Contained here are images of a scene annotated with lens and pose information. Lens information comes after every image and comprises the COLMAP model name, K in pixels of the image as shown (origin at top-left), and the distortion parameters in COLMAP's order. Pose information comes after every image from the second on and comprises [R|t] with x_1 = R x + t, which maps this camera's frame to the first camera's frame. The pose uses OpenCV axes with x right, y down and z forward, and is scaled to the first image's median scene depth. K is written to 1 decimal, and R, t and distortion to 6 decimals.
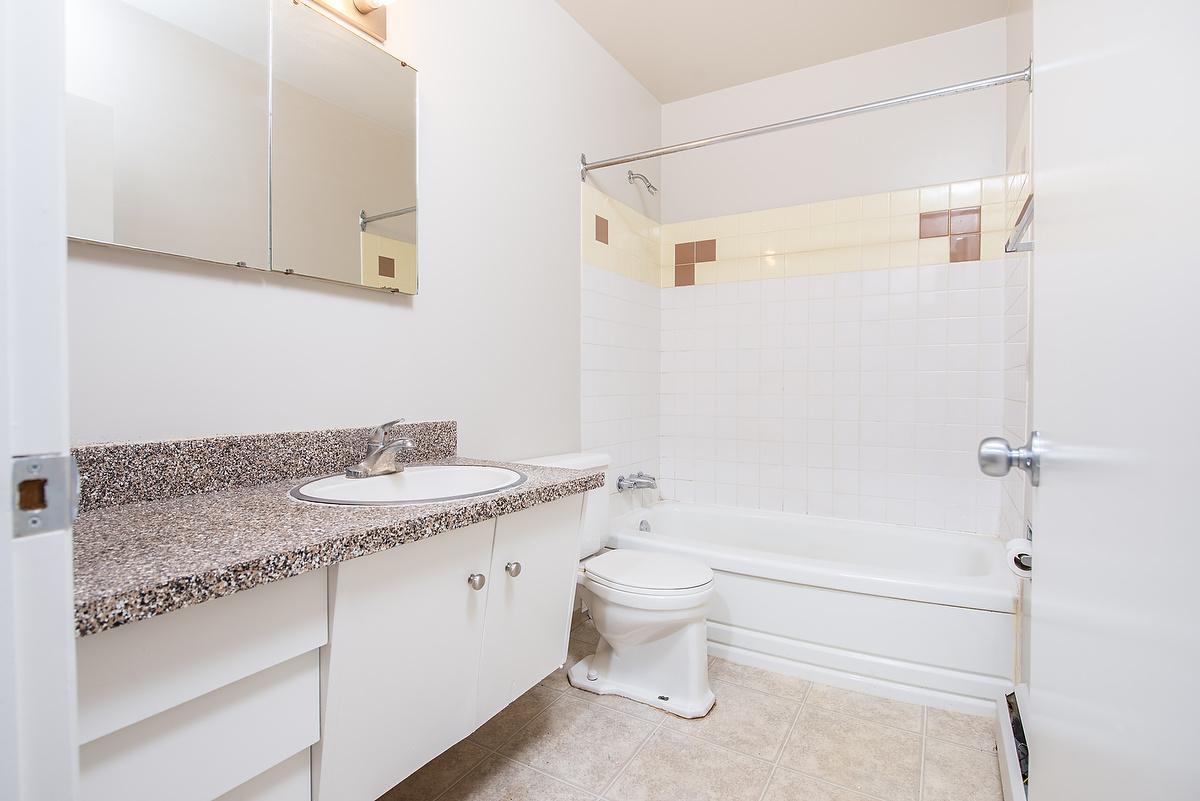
lens RADIAL K [[593.5, 0, 599.6], [0, 593.5, 396.4], [0, 0, 1]] dist [-0.015405, 0.000818]
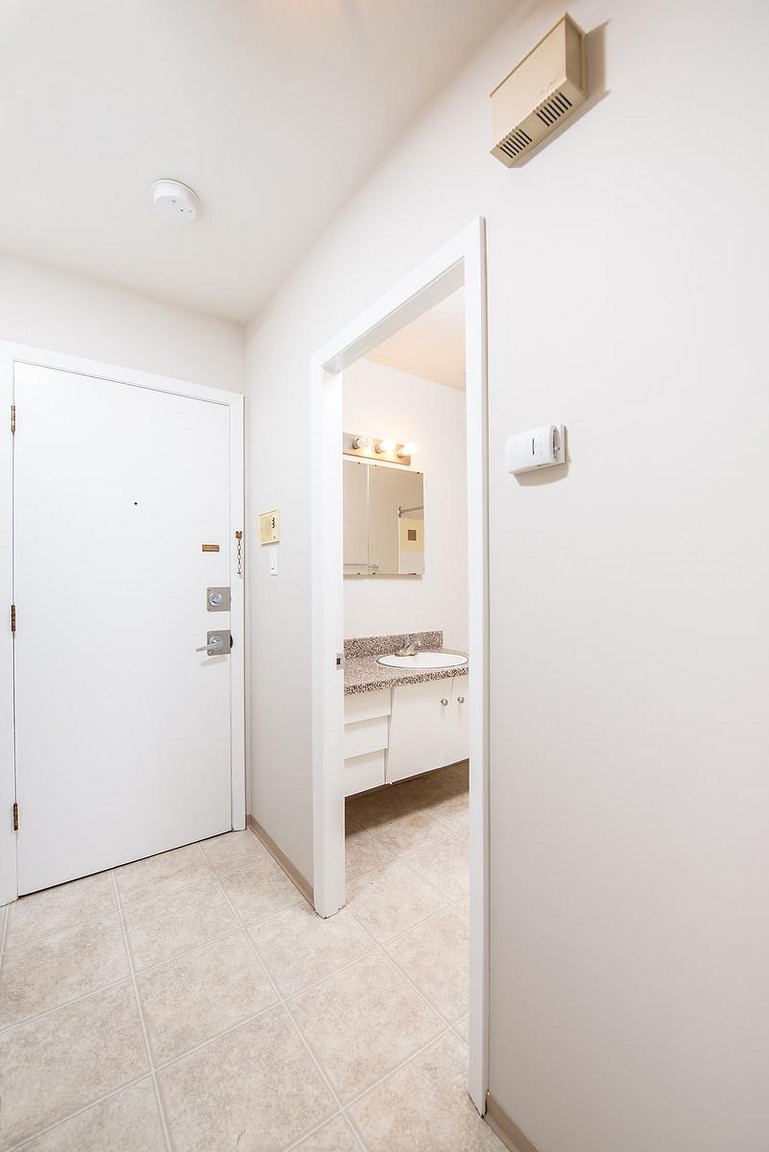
lens RADIAL K [[462.8, 0, 368.2], [0, 462.8, 580.8], [0, 0, 1]] dist [-0.013631, -0.002336]
pose [[0.903533, -0.002876, -0.428508, 0.309247], [-0.003384, 0.999898, -0.013847, -0.156406], [0.428505, 0.013962, 0.903432, -0.824791]]
